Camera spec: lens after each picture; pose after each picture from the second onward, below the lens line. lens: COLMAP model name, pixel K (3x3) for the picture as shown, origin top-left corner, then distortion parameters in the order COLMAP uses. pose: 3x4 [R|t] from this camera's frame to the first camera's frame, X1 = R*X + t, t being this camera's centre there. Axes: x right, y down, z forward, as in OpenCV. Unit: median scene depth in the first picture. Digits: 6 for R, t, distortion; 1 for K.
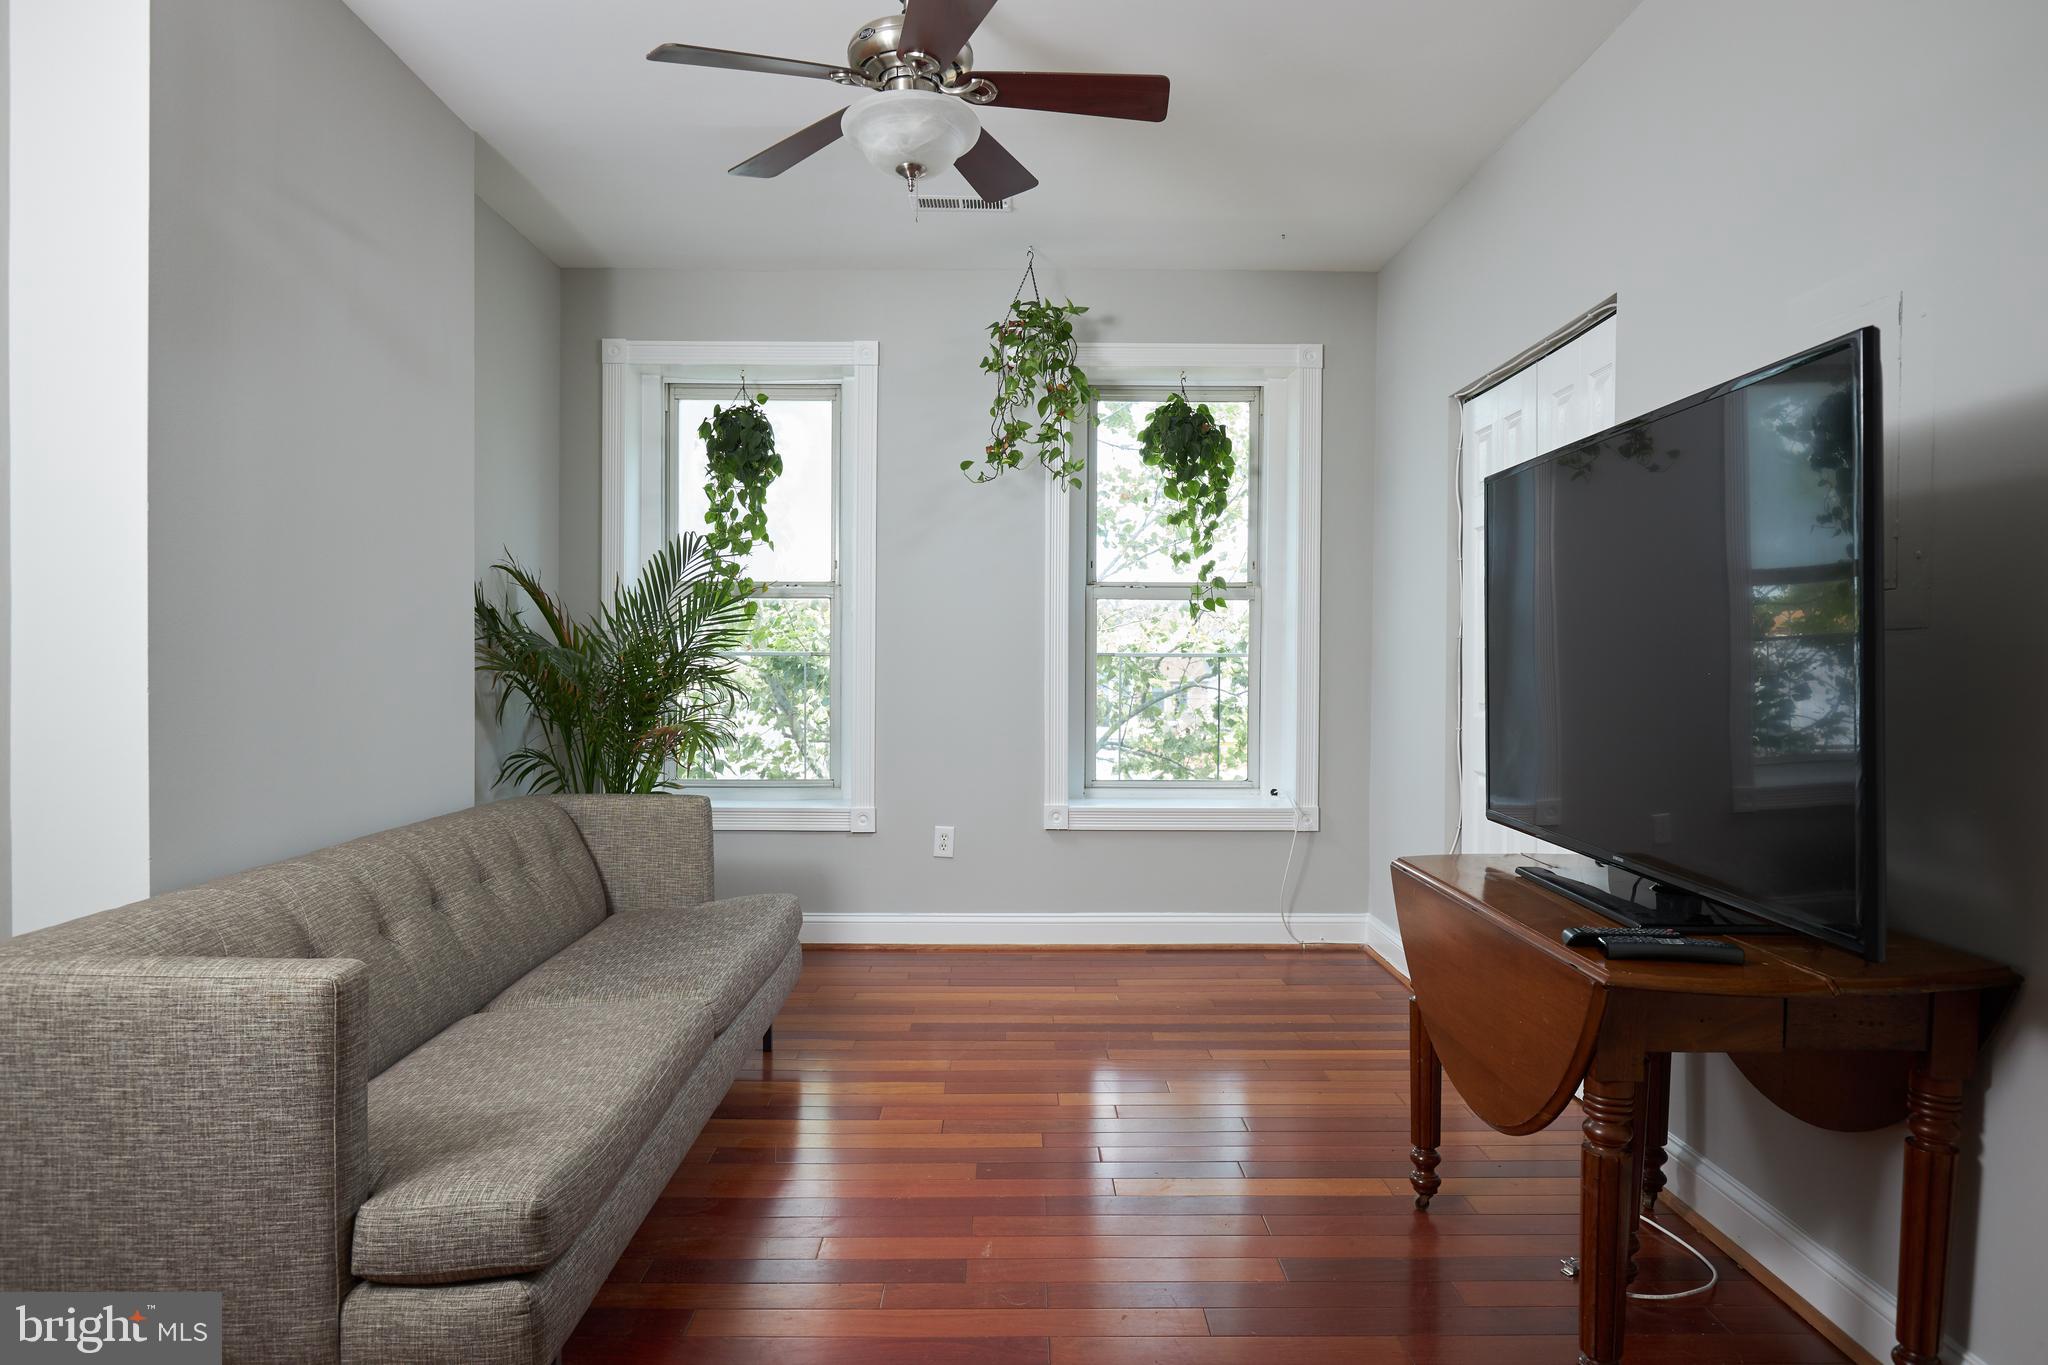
lens RADIAL K [[1279.5, 0, 1030.0], [0, 1279.5, 679.5], [0, 0, 1]] dist [0.000762, 0.001792]
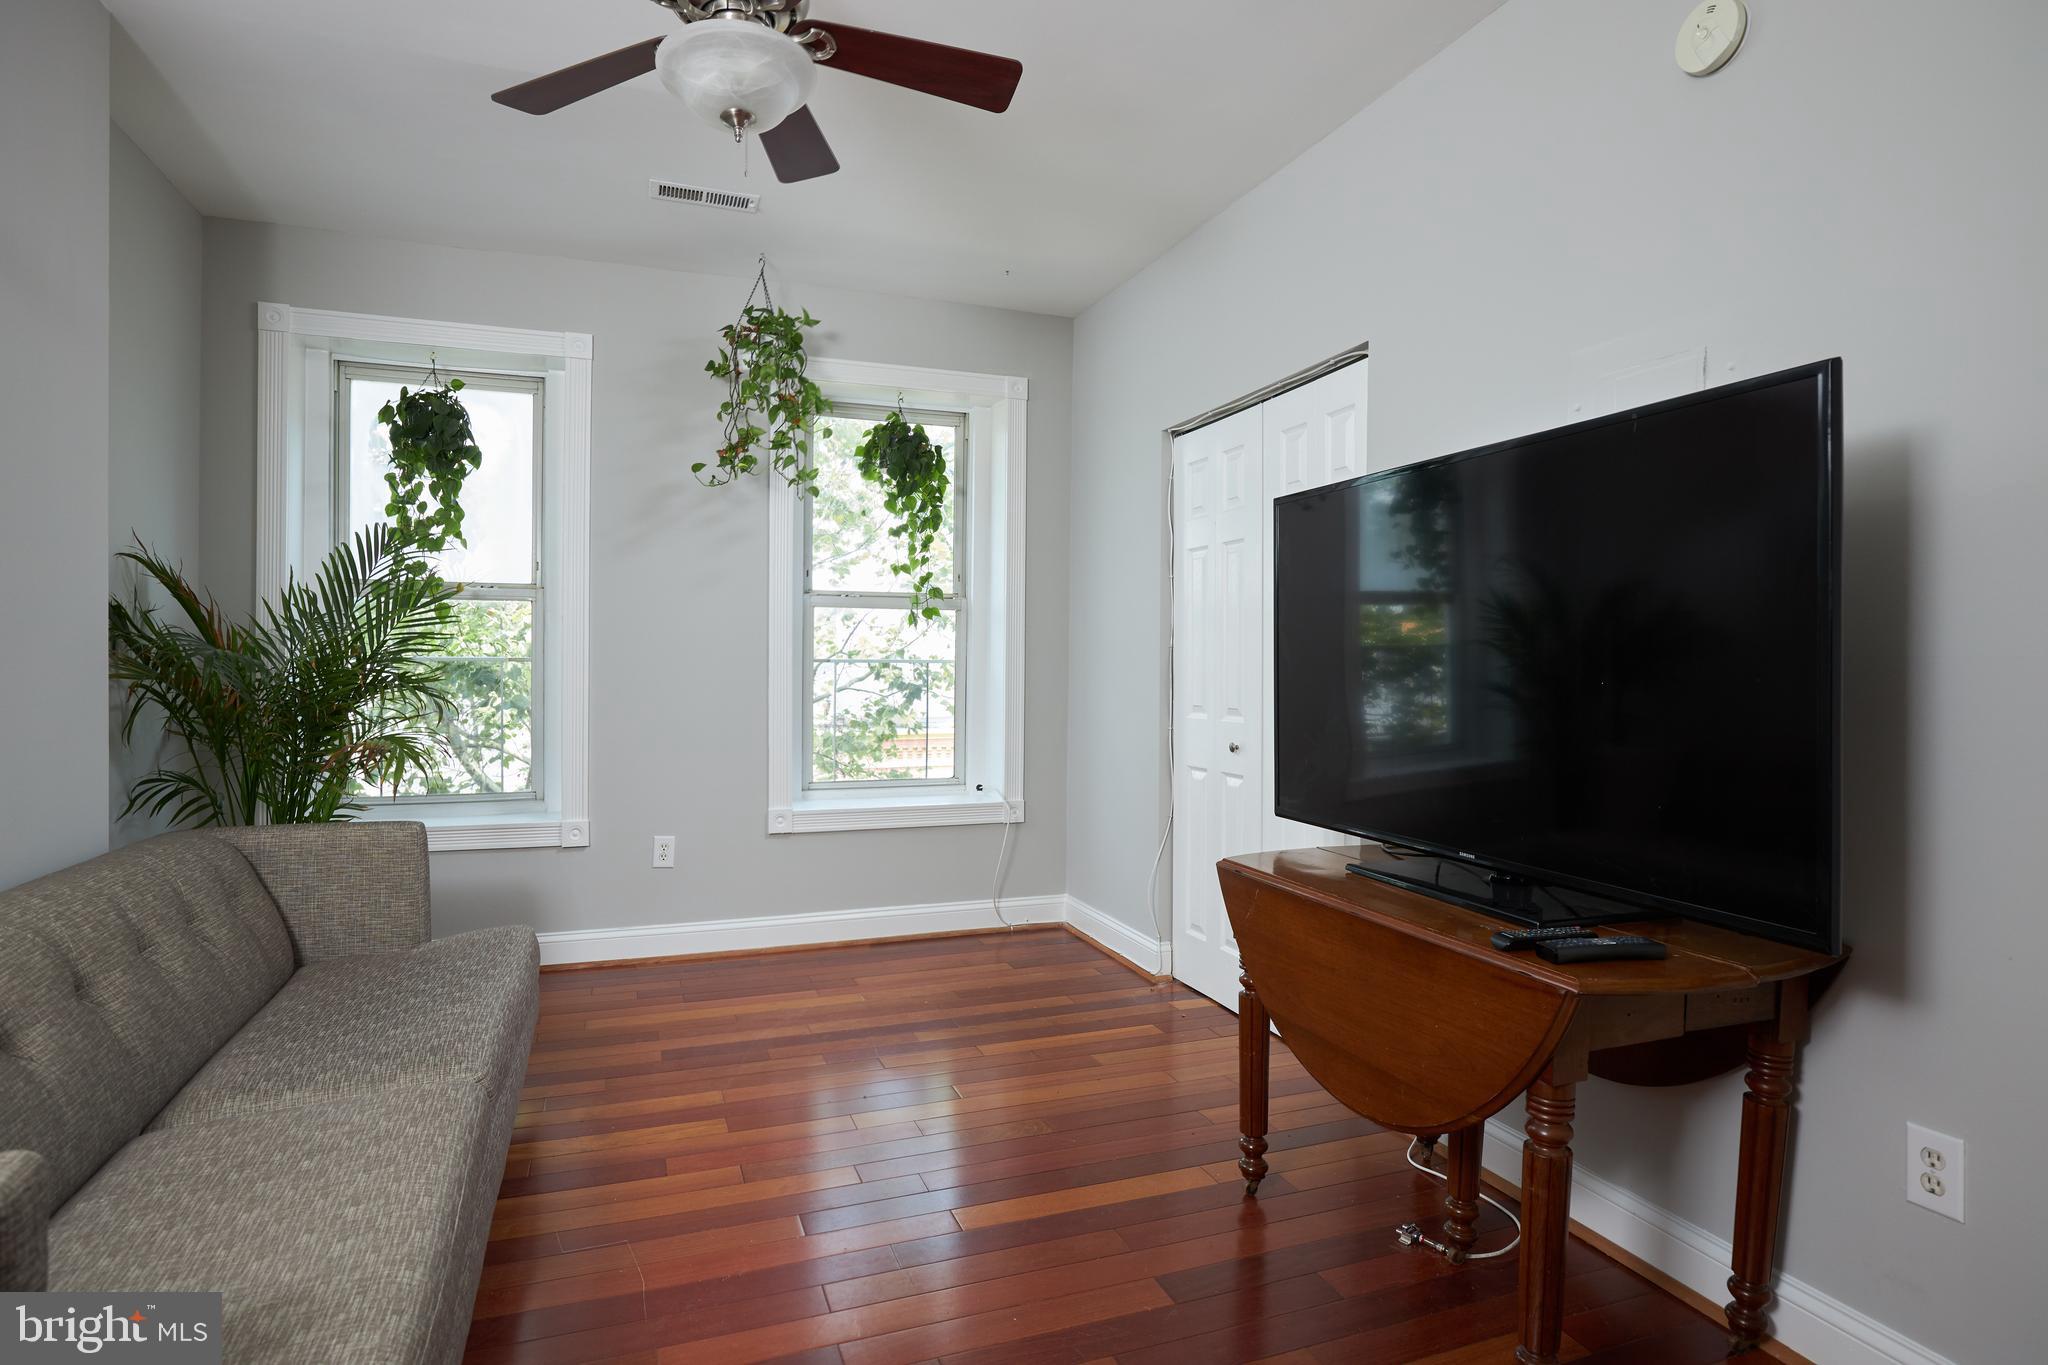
lens RADIAL K [[1090.5, 0, 1026.5], [0, 1090.5, 676.1], [0, 0, 1]] dist [-0.017512, 0.004649]
pose [[0.941577, -0.002933, 0.336785, -0.094387], [0.004324, 0.999985, -0.003382, -0.003736], [-0.336770, 0.004640, 0.941576, 0.132251]]
